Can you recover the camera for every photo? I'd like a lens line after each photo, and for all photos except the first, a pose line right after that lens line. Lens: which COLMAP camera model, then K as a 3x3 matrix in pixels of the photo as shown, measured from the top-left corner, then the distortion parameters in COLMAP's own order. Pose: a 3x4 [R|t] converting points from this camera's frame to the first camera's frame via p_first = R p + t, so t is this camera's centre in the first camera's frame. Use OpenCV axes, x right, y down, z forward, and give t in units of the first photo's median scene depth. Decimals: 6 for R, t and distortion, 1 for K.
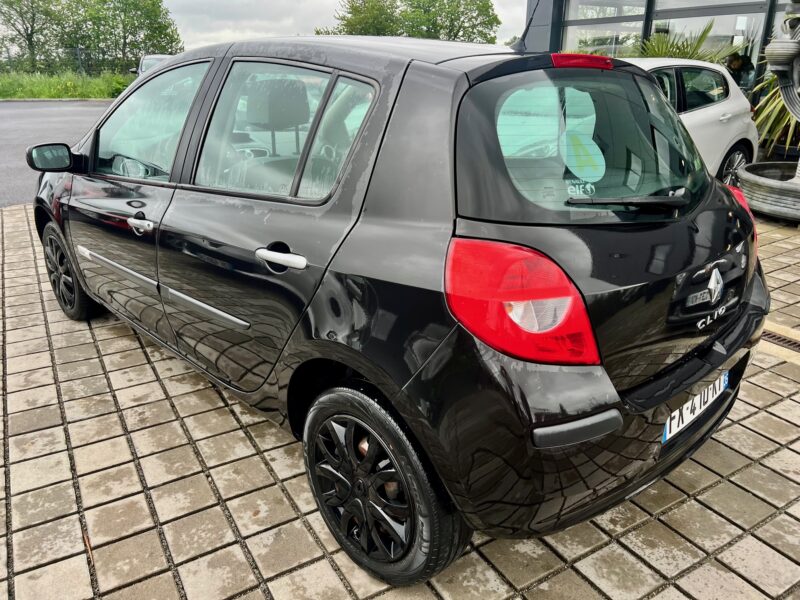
lens RADIAL K [[601.6, 0, 400.5], [0, 601.6, 299.7], [0, 0, 1]] dist [0.010543, -0.000652]
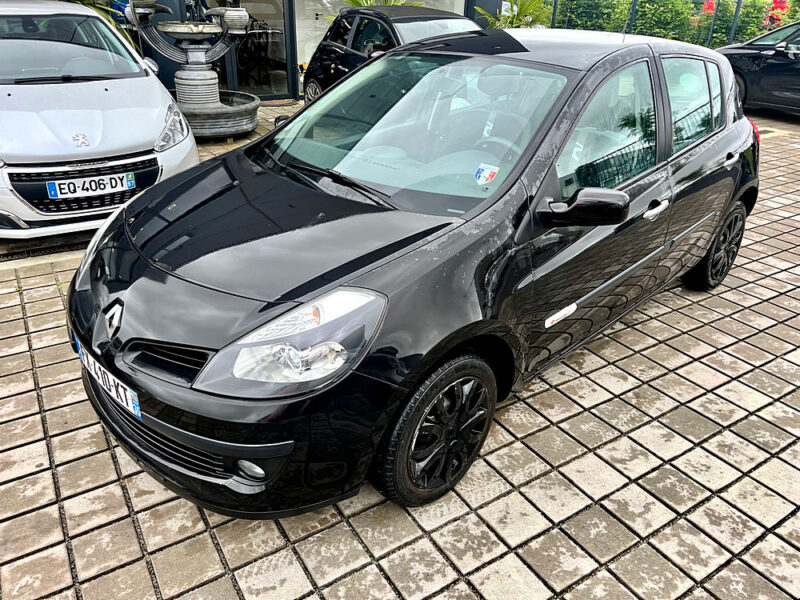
lens RADIAL K [[601.6, 0, 400.2], [0, 601.6, 300.2], [0, 0, 1]] dist [0.010543, -0.000652]
pose [[-0.014840, -0.436778, 0.899447, -1.488966], [0.347386, 0.841259, 0.414254, -0.601305], [-0.937605, 0.318603, 0.139246, 1.302178]]
